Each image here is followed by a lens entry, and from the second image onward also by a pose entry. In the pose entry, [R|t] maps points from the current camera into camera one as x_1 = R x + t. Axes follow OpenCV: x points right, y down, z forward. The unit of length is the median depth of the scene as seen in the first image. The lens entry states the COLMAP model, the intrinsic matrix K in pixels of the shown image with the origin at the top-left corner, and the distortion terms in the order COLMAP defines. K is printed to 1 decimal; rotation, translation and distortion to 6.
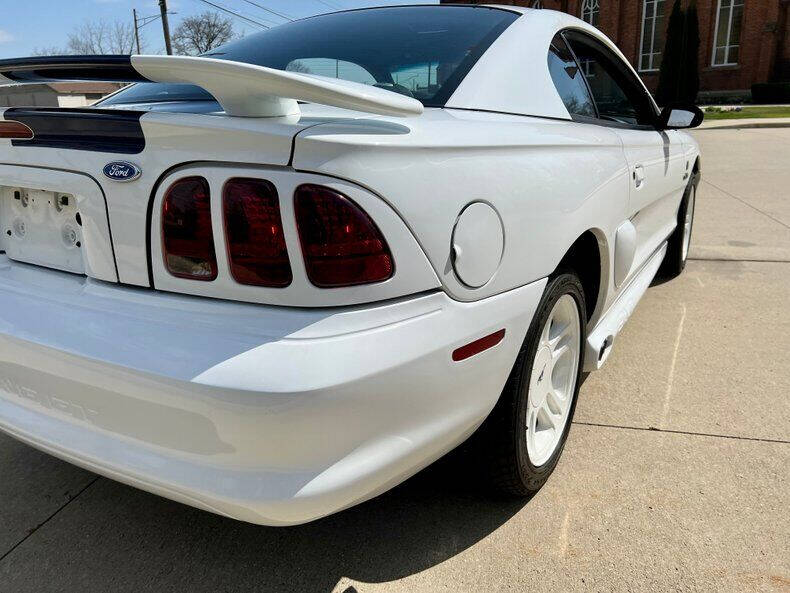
lens RADIAL K [[602.0, 0, 401.8], [0, 602.0, 300.1], [0, 0, 1]] dist [0.058397, -0.073274]
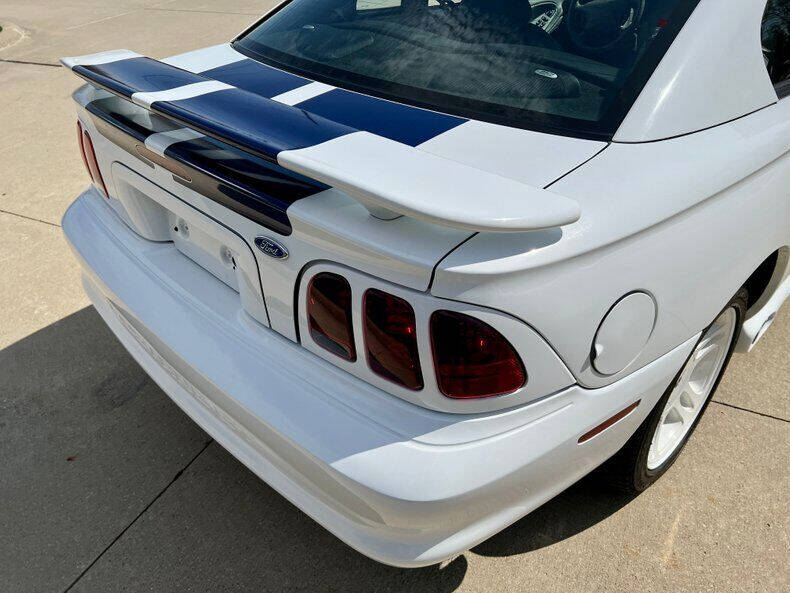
lens RADIAL K [[599.9, 0, 398.8], [0, 599.9, 295.4], [0, 0, 1]] dist [0.067138, -0.084587]
pose [[0.970926, 0.118974, -0.207718, -0.019721], [-0.050007, 0.949407, 0.310042, -0.351146], [0.234096, -0.290641, 0.927754, 0.056155]]
